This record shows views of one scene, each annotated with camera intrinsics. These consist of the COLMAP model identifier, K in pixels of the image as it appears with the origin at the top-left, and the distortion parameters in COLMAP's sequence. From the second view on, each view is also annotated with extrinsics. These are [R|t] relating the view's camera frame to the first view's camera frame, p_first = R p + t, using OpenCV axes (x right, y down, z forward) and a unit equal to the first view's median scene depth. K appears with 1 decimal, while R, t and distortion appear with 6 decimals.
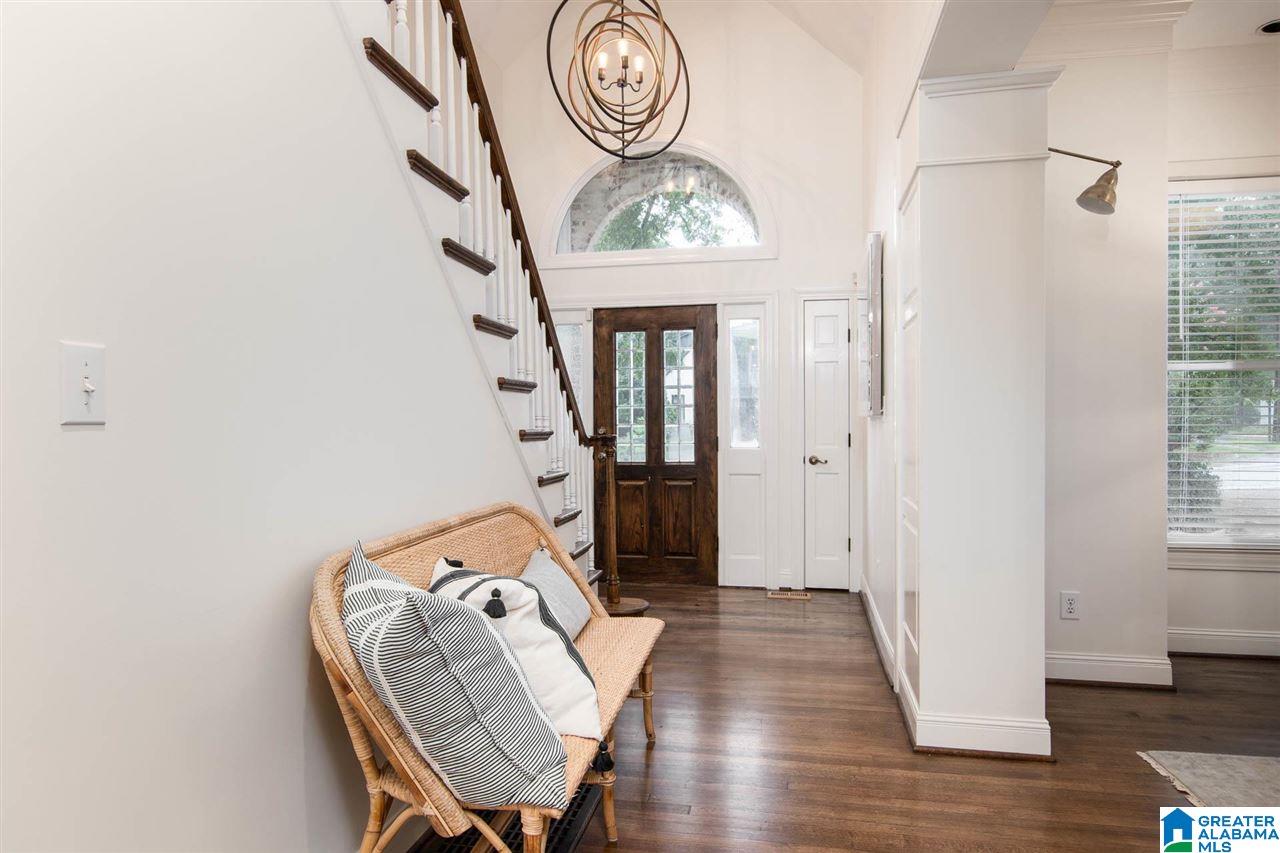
lens RADIAL K [[822.0, 0, 636.6], [0, 822.0, 424.1], [0, 0, 1]] dist [0.001297, -0.000586]
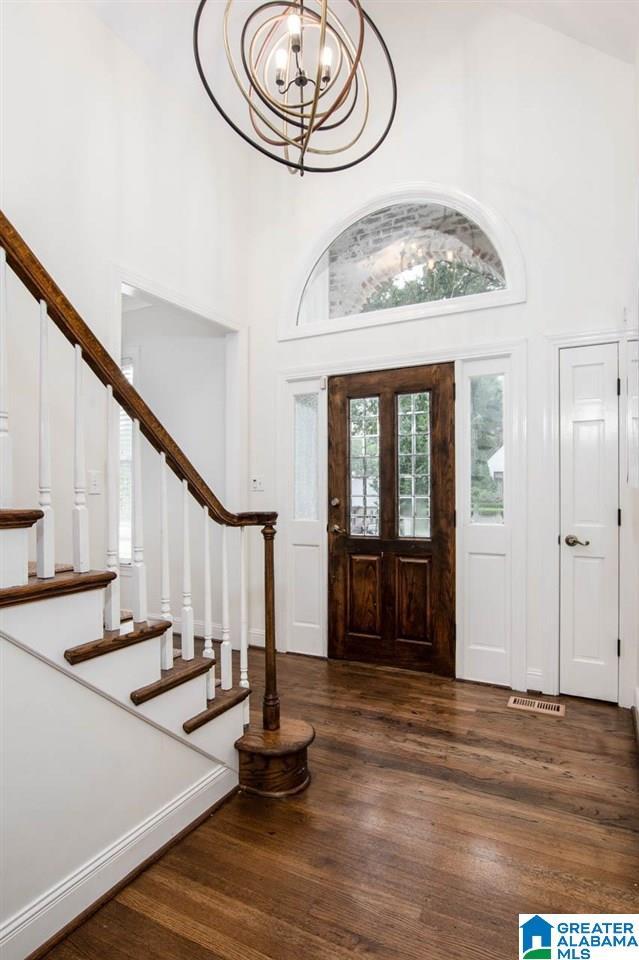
lens RADIAL K [[529.4, 0, 322.1], [0, 529.4, 488.3], [0, 0, 1]] dist [-0.019012, 0.003629]
pose [[0.960169, 0.001711, -0.279414, 0.119002], [-0.003569, 0.999975, -0.006141, -0.004418], [0.279396, 0.006894, 0.960151, 0.408488]]
